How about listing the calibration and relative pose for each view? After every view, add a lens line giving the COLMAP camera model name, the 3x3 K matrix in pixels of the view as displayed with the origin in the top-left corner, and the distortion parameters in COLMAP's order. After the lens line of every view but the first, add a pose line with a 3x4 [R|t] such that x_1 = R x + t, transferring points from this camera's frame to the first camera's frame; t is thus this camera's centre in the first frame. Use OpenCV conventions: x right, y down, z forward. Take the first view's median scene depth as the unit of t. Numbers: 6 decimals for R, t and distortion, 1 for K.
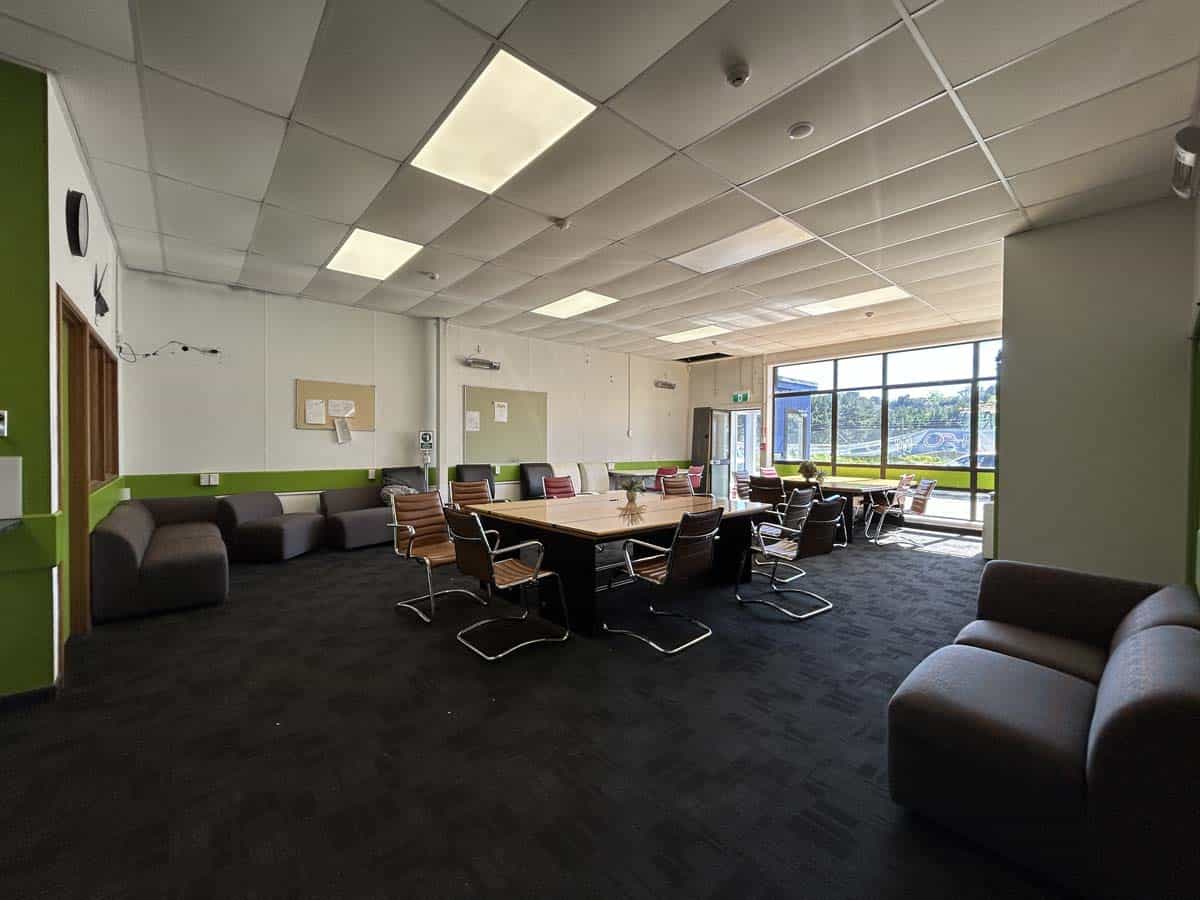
lens RADIAL K [[491.5, 0, 600.9], [0, 491.5, 449.7], [0, 0, 1]] dist [-0.000054, -0.000411]
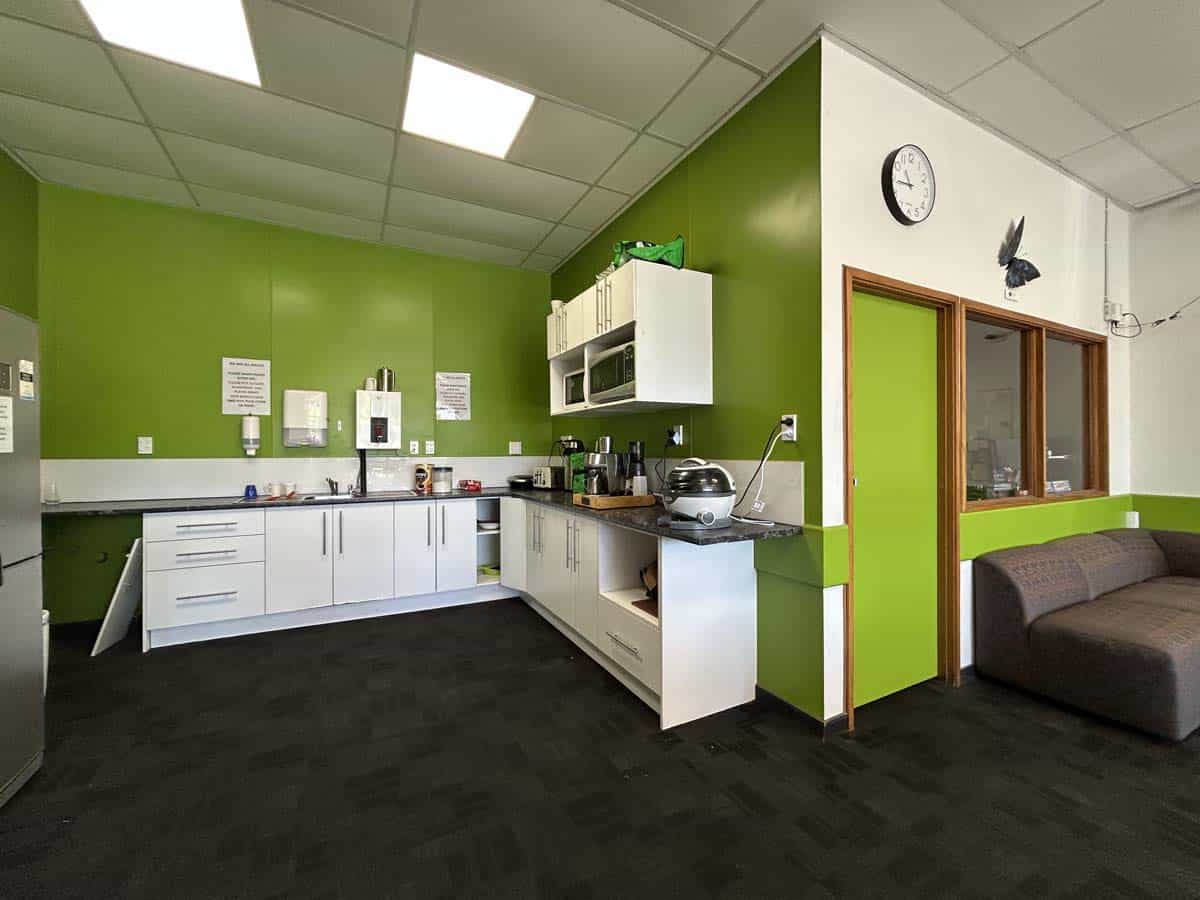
lens RADIAL K [[491.5, 0, 602.3], [0, 491.5, 450.0], [0, 0, 1]] dist [-0.000054, -0.000411]
pose [[-0.222045, -0.012864, -0.974952, -0.109736], [-0.010529, 0.999886, -0.010795, 0.003932], [0.974980, 0.007868, -0.222155, 0.530239]]
